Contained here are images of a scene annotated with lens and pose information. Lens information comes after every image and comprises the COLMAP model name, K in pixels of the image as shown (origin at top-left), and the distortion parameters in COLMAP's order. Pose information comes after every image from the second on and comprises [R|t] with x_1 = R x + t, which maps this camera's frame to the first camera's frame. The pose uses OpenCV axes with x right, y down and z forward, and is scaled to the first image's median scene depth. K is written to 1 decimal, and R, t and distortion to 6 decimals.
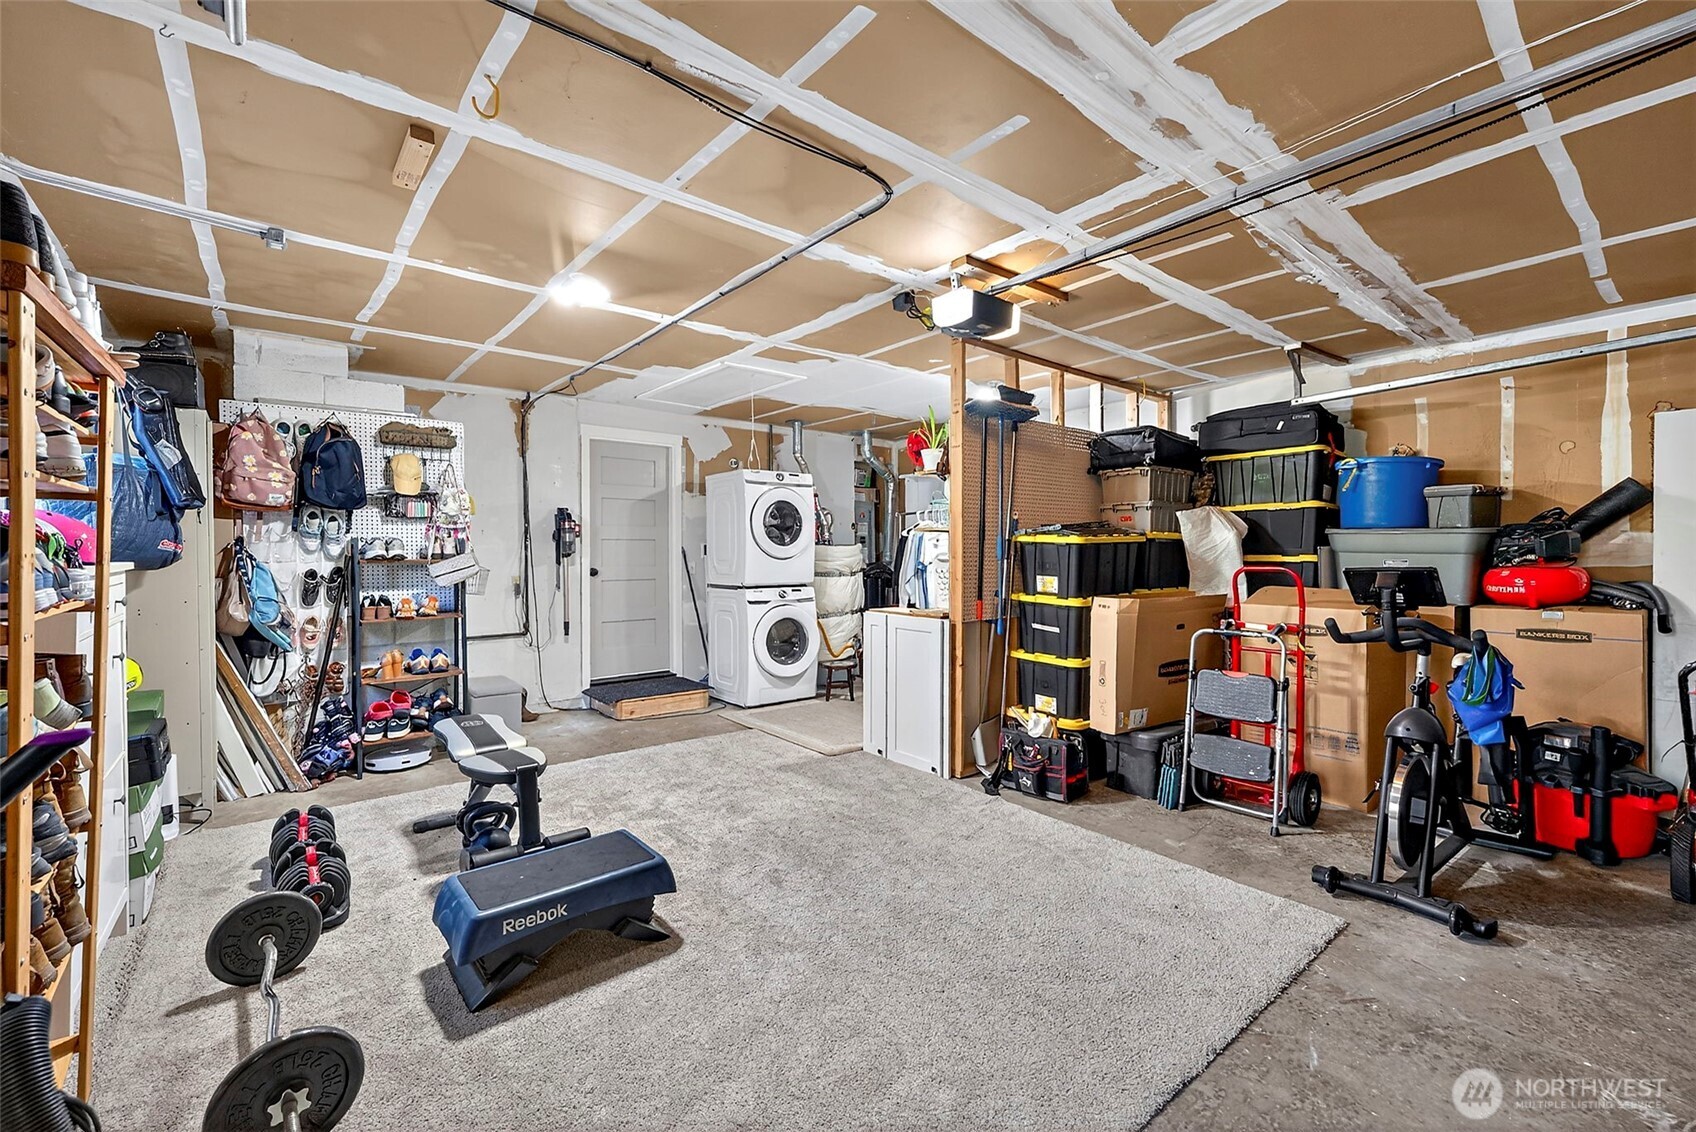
lens RADIAL K [[704.4, 0, 849.0], [0, 704.4, 561.3], [0, 0, 1]] dist [-0.010264, 0.000235]
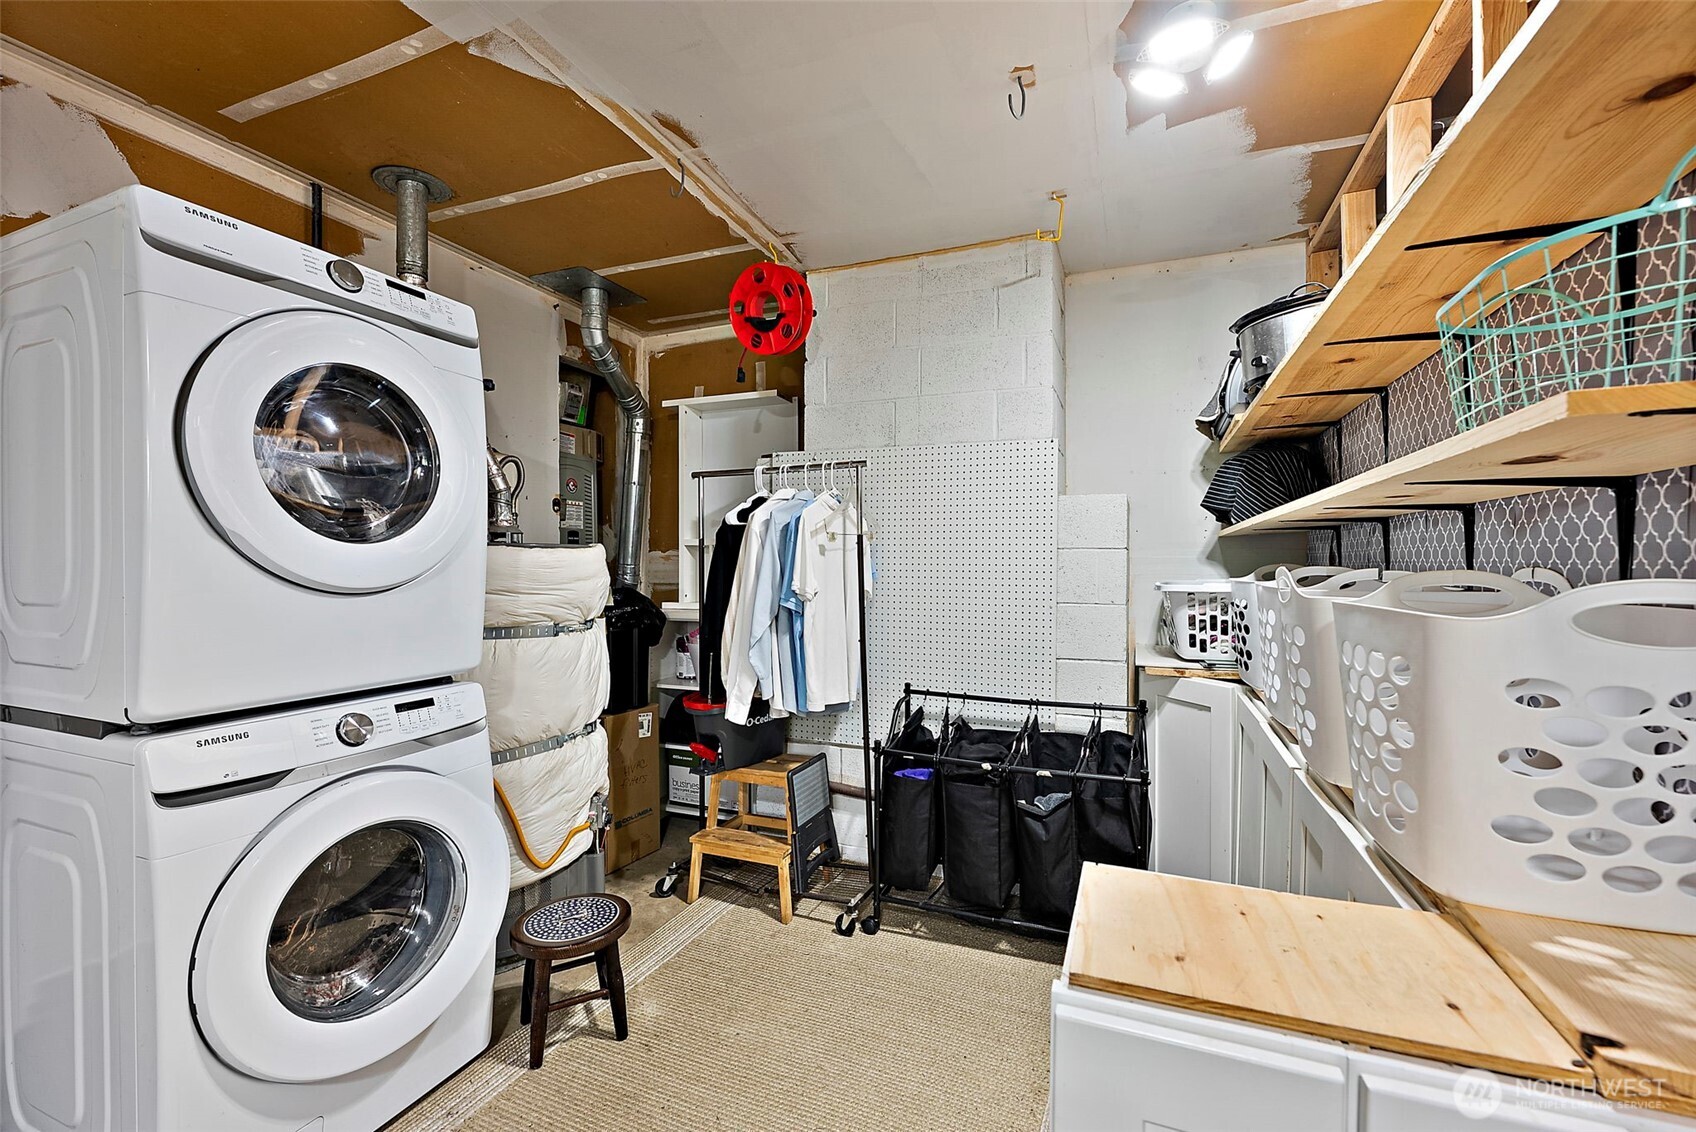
lens RADIAL K [[704.4, 0, 848.6], [0, 704.4, 565.2], [0, 0, 1]] dist [-0.010264, 0.000235]
pose [[0.875500, 0.000850, 0.483217, -0.057482], [0.004208, 0.999947, -0.009383, -0.010062], [-0.483199, 0.010248, 0.875450, 0.664877]]
